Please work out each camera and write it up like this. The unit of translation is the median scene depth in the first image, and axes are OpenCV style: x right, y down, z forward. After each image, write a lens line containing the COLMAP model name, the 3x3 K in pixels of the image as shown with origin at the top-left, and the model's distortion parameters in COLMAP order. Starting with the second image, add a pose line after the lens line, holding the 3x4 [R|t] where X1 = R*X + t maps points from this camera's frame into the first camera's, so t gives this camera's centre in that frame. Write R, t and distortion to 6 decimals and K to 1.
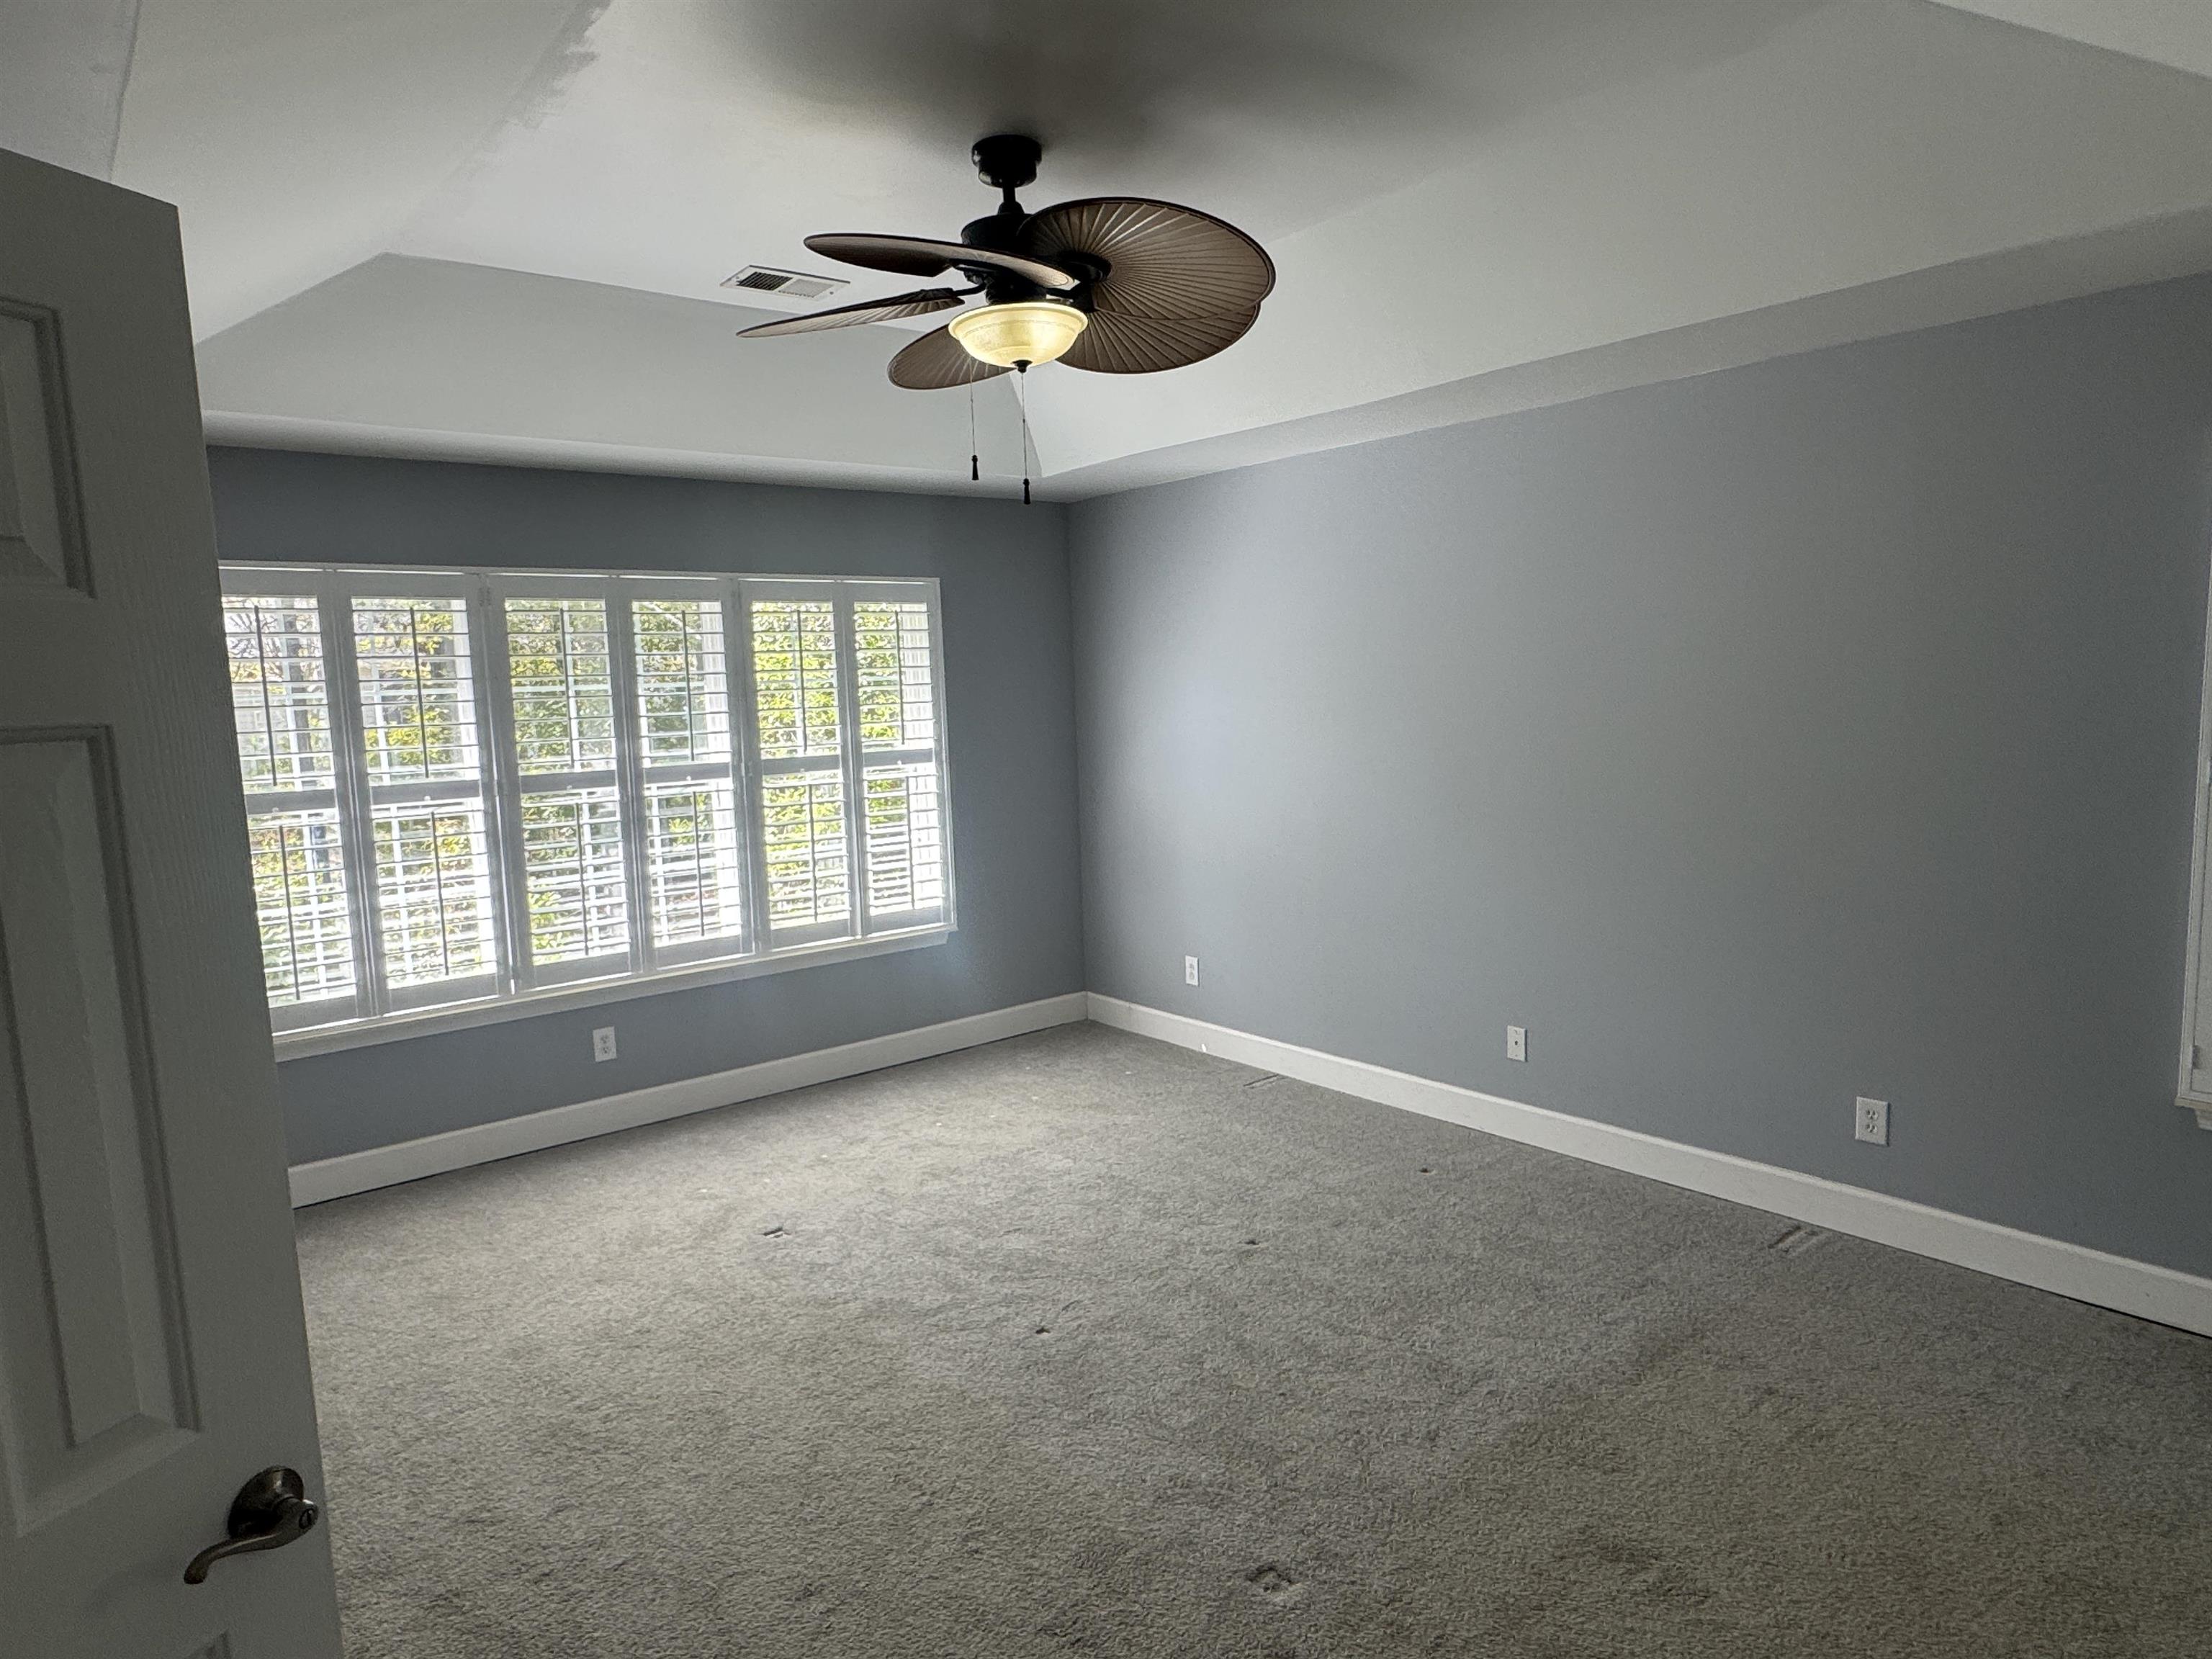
lens RADIAL K [[1311.2, 0, 1101.9], [0, 1311.2, 839.7], [0, 0, 1]] dist [-0.005894, -0.000841]
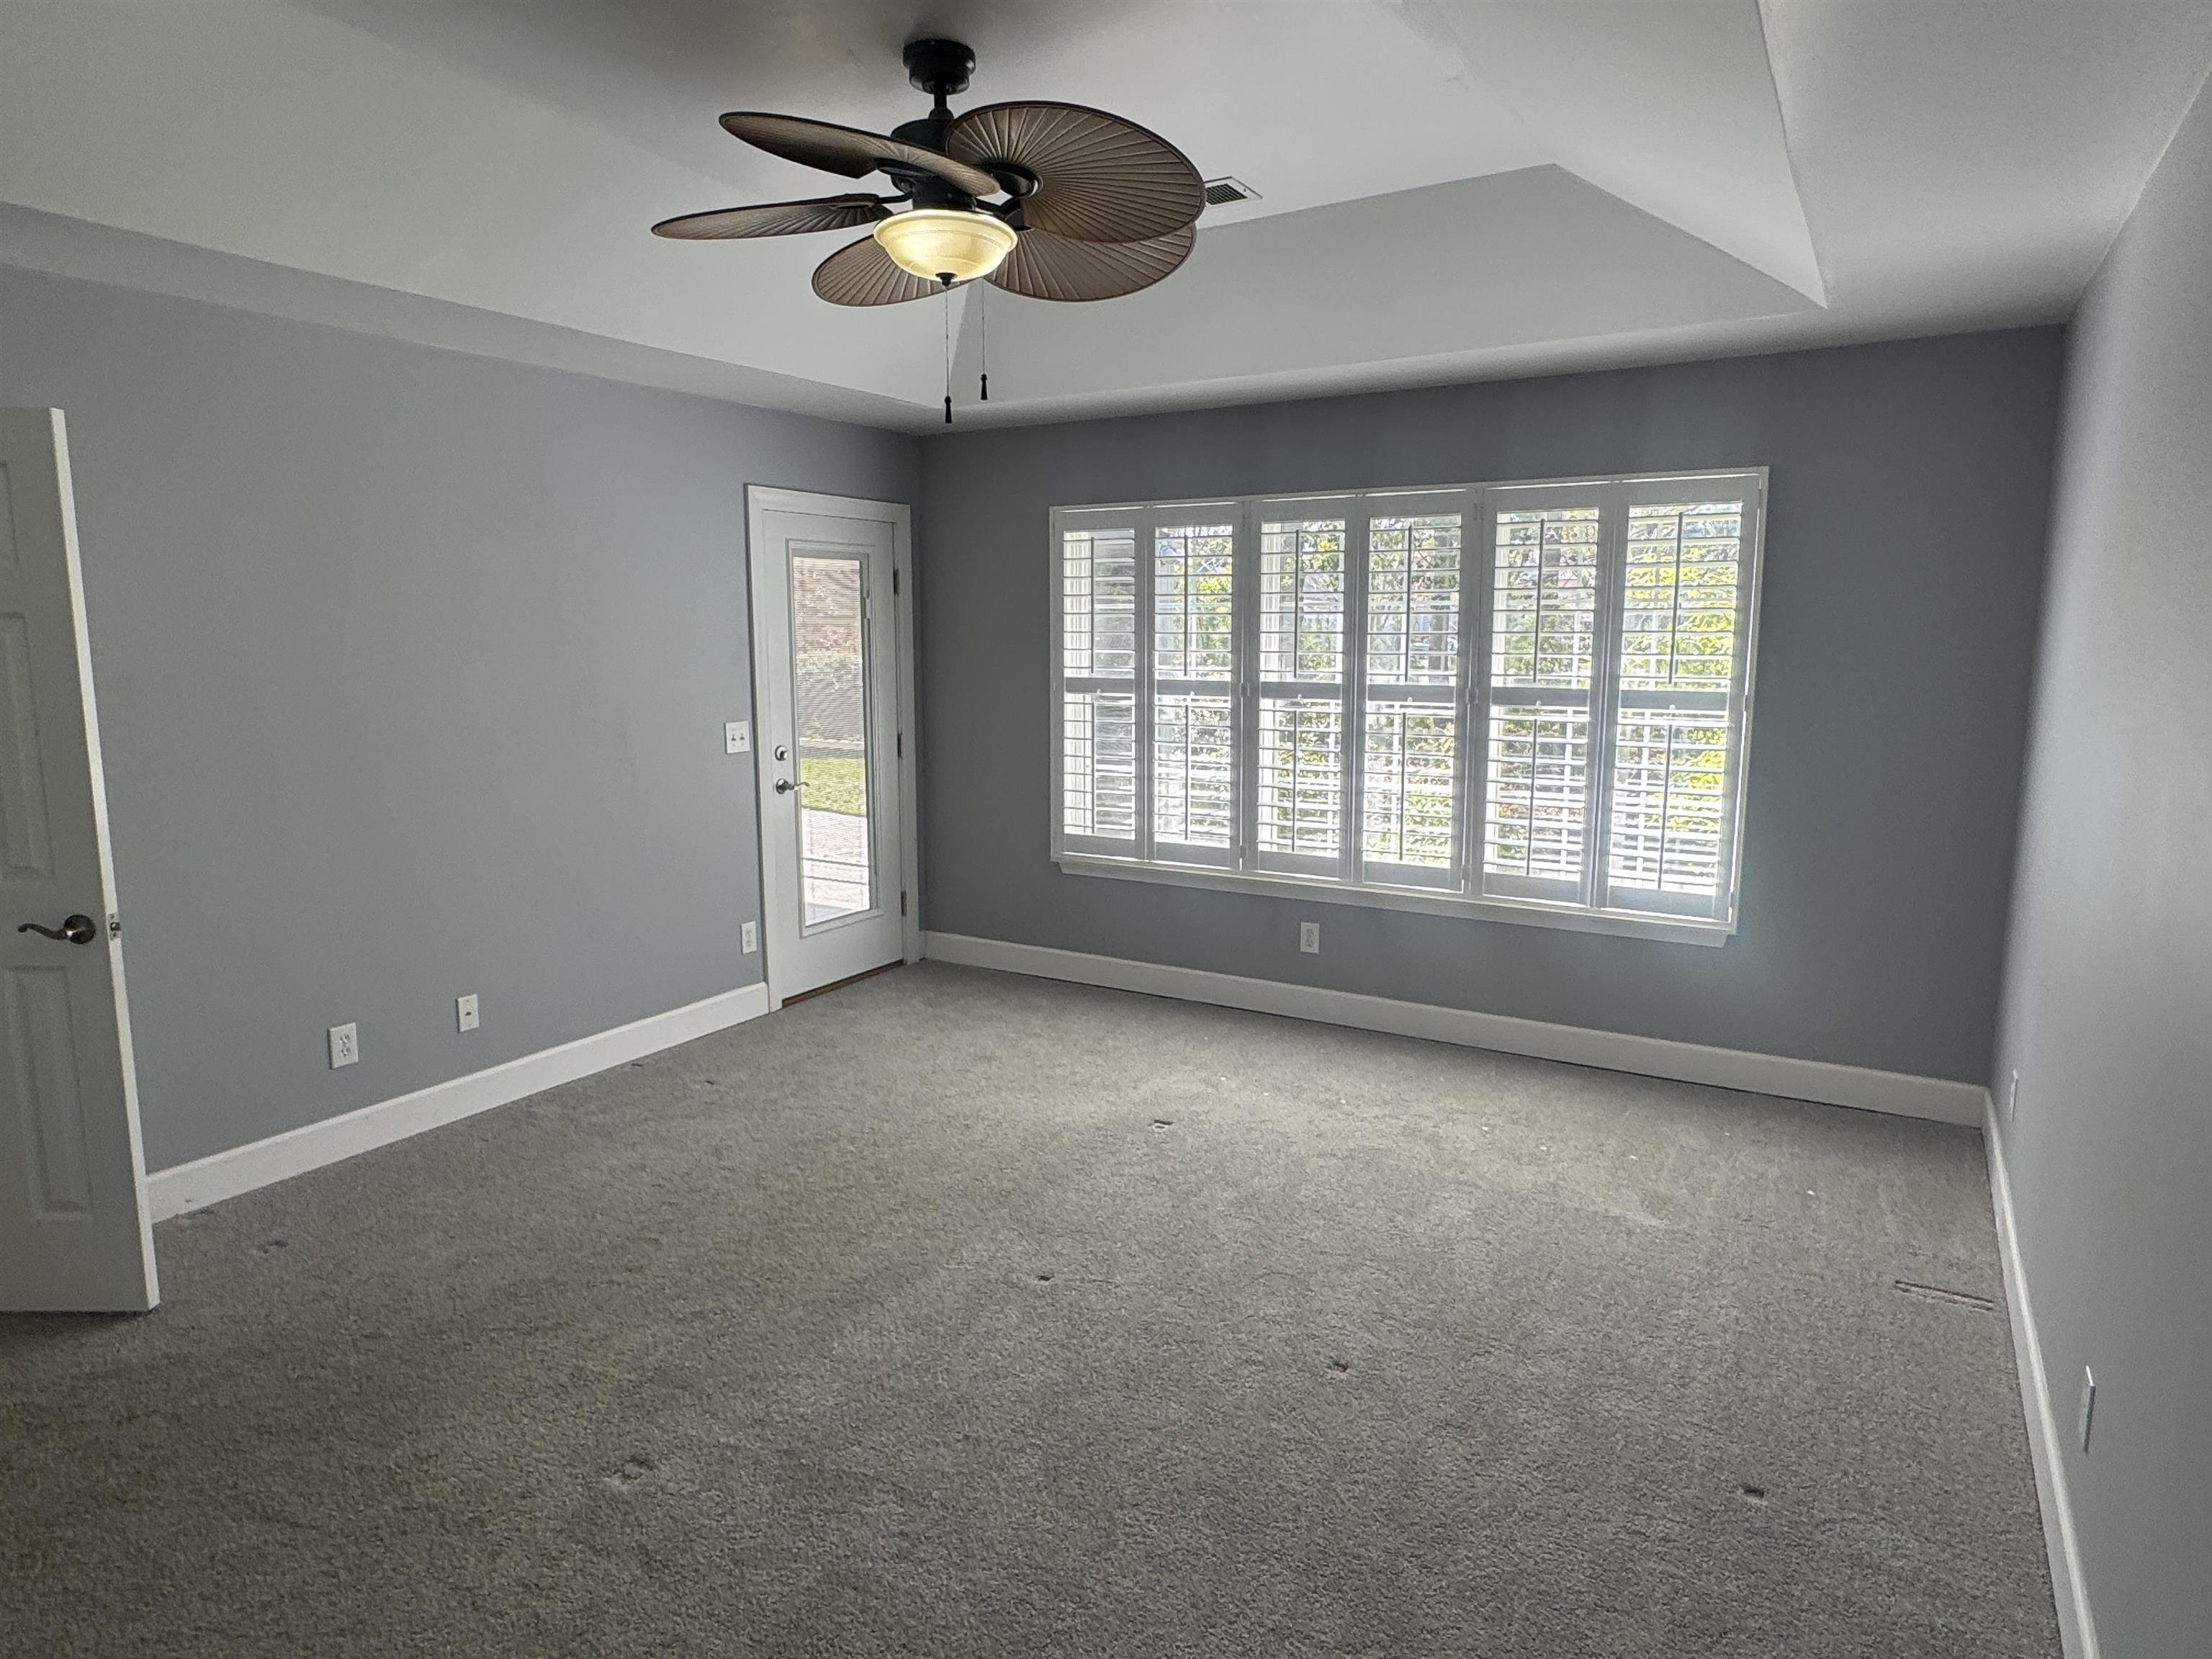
lens RADIAL K [[1332.2, 0, 1076.7], [0, 1332.2, 819.3], [0, 0, 1]] dist [-0.009519, -0.002526]
pose [[0.325681, 0.174165, -0.929300, 0.550641], [-0.118695, 0.982643, 0.142564, -0.071611], [0.937999, 0.063873, 0.340701, 0.437138]]
